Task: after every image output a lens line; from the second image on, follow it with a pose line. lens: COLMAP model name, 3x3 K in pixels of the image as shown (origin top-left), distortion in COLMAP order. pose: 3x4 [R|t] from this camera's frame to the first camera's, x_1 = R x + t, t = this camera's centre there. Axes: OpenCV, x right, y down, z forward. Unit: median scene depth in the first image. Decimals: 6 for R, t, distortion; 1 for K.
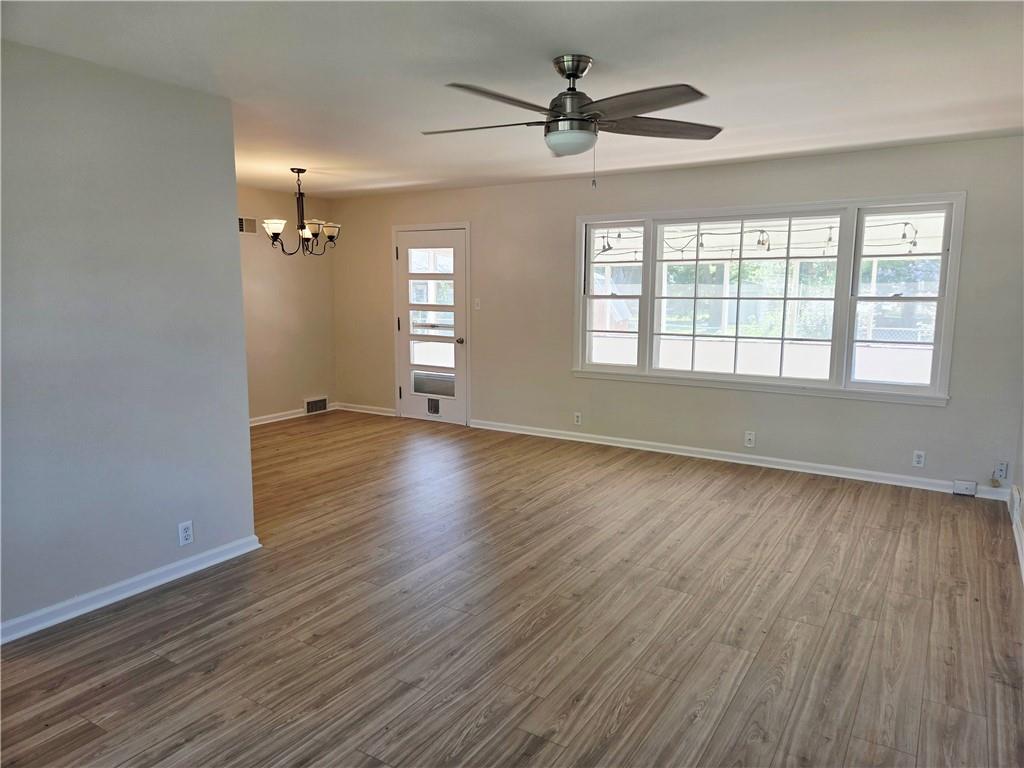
lens RADIAL K [[691.7, 0, 522.5], [0, 691.7, 384.8], [0, 0, 1]] dist [0.070921, -0.048621]
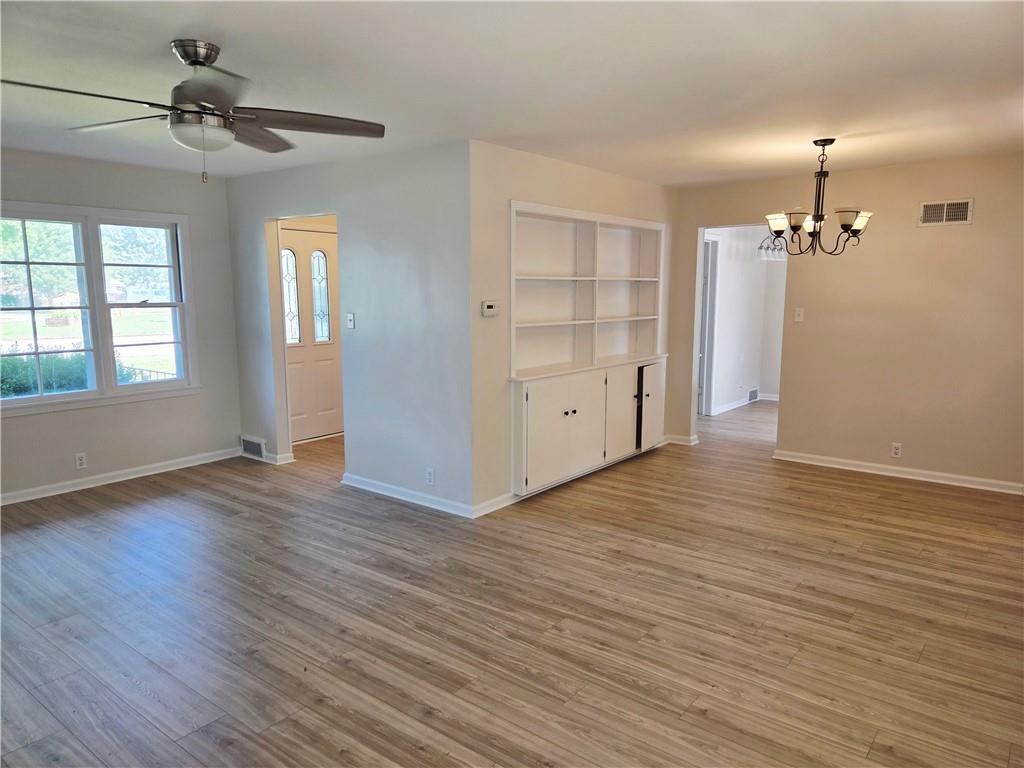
lens RADIAL K [[691.7, 0, 514.3], [0, 691.7, 385.6], [0, 0, 1]] dist [0.070921, -0.048621]
pose [[-0.113568, 0.137658, -0.983947, 0.574221], [-0.143160, 0.977752, 0.153315, -0.136522], [0.983162, 0.158274, -0.091334, 0.903272]]
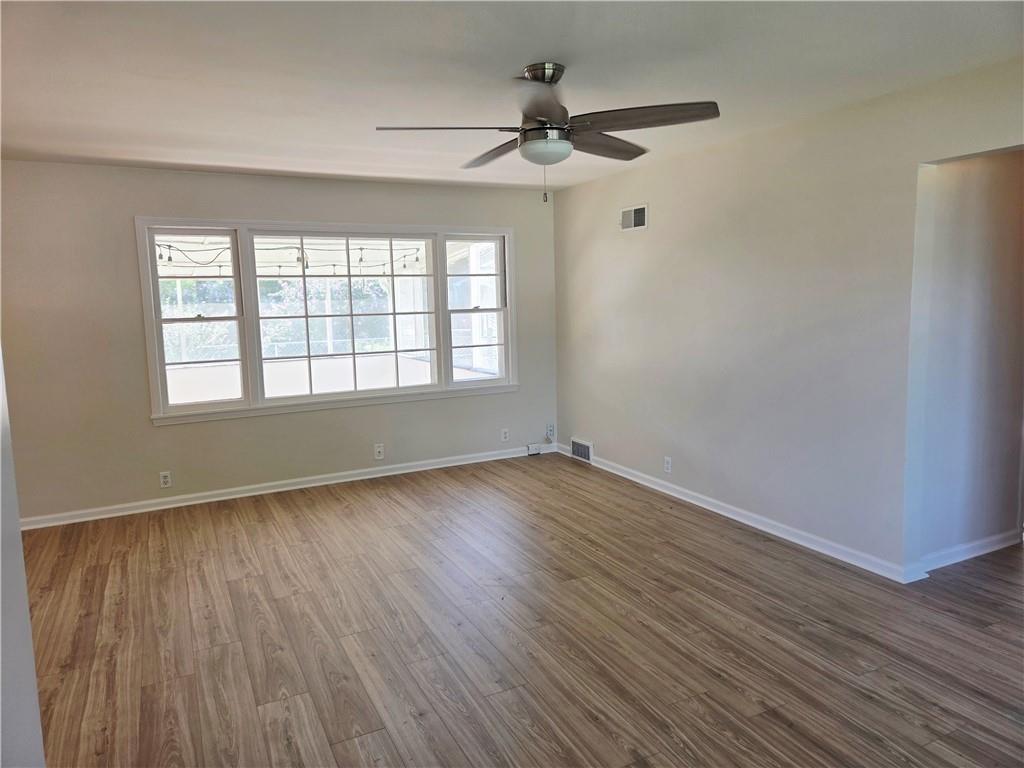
lens RADIAL K [[691.7, 0, 513.7], [0, 691.7, 376.5], [0, 0, 1]] dist [0.070921, -0.048621]
pose [[0.515507, -0.115793, 0.849025, -0.480612], [0.151423, 0.987544, 0.042745, -0.050311], [-0.843400, 0.106526, 0.526620, 0.328819]]
